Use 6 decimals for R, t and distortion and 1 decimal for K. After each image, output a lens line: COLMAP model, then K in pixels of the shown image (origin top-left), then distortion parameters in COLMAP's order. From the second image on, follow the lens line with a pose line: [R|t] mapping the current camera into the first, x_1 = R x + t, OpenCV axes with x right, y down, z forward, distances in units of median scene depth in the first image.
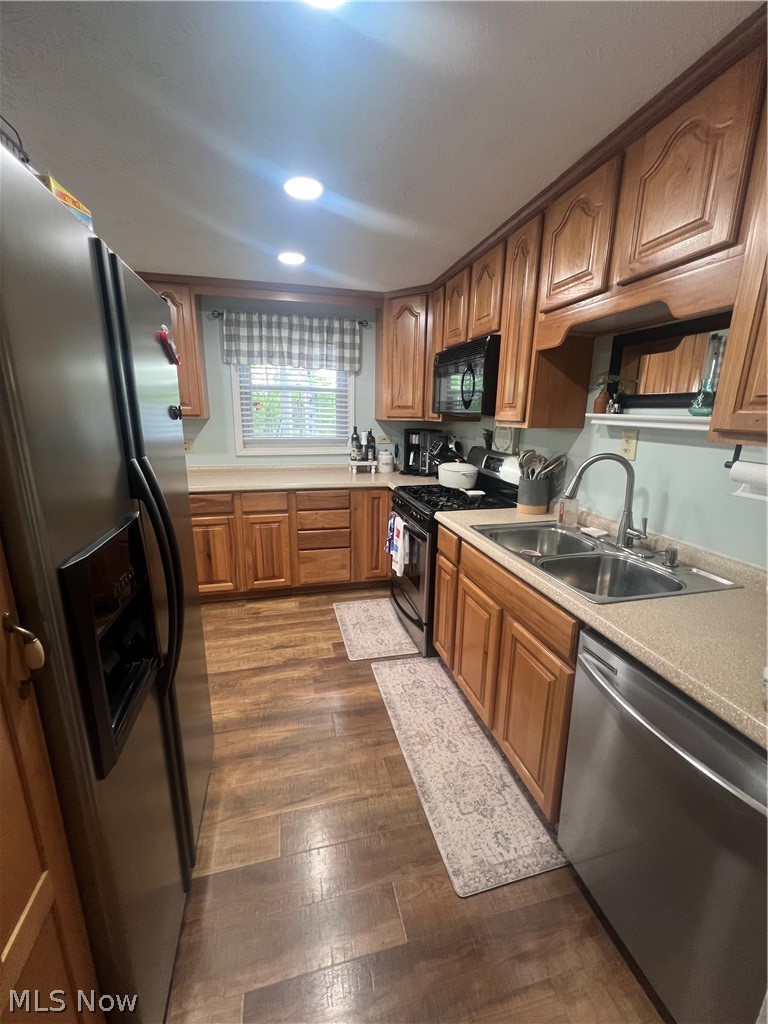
lens RADIAL K [[411.1, 0, 381.2], [0, 411.1, 510.9], [0, 0, 1]] dist [-0.000830, -0.000097]
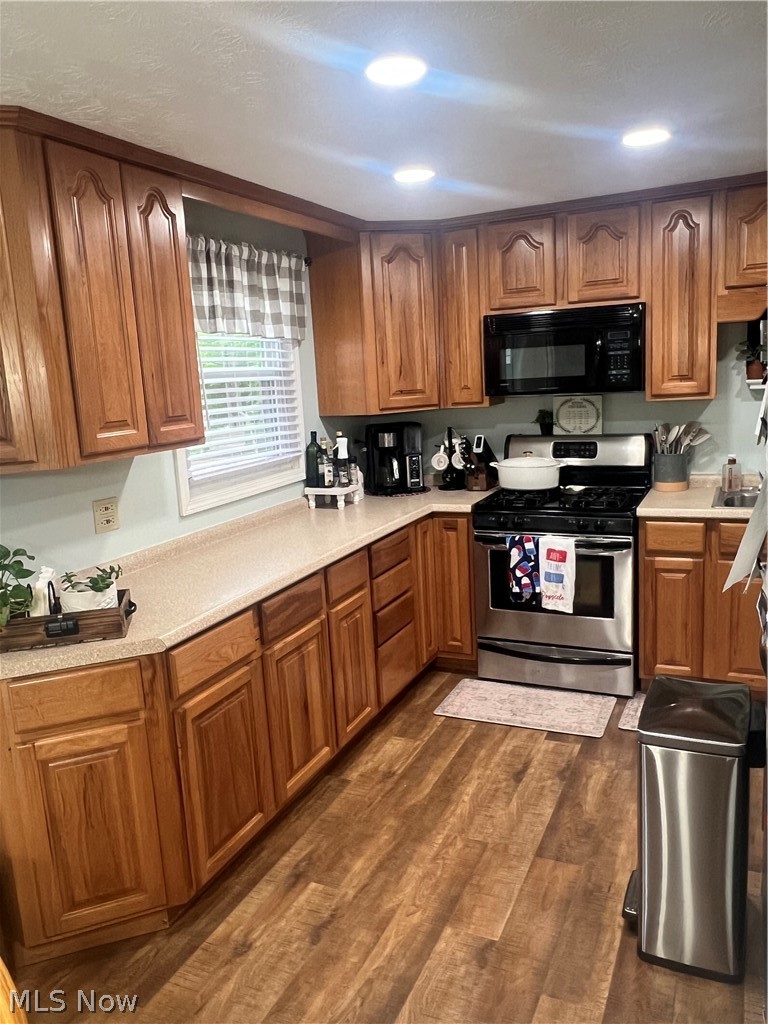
lens RADIAL K [[778.5, 0, 384.0], [0, 778.5, 512.0], [0, 0, 1]] dist [0.002712, -0.001867]
pose [[0.626462, -0.191166, 0.755646, -0.973166], [0.249457, 0.967640, 0.037986, -0.125985], [-0.738455, 0.164705, 0.653878, 0.248810]]
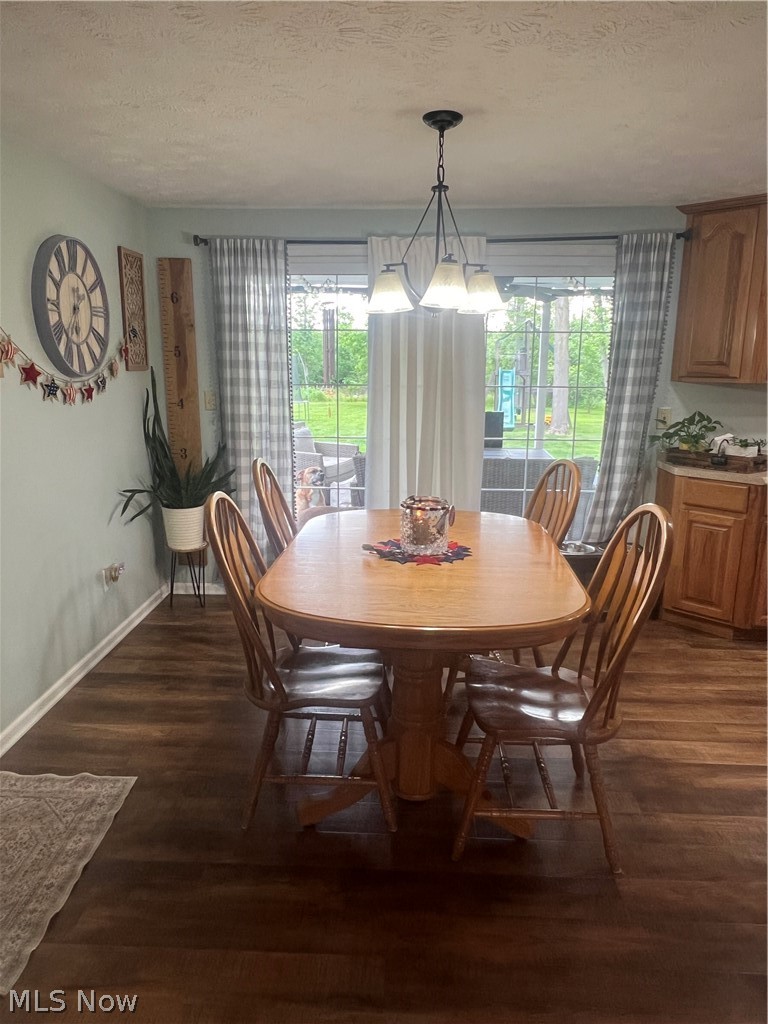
lens RADIAL K [[688.6, 0, 384.0], [0, 688.6, 512.0], [0, 0, 1]] dist [0.001350, 0.000129]
pose [[0.960520, 0.049431, -0.273785, -0.859738], [-0.058280, 0.998005, -0.024279, 0.126014], [0.272039, 0.039276, 0.961484, -0.530411]]
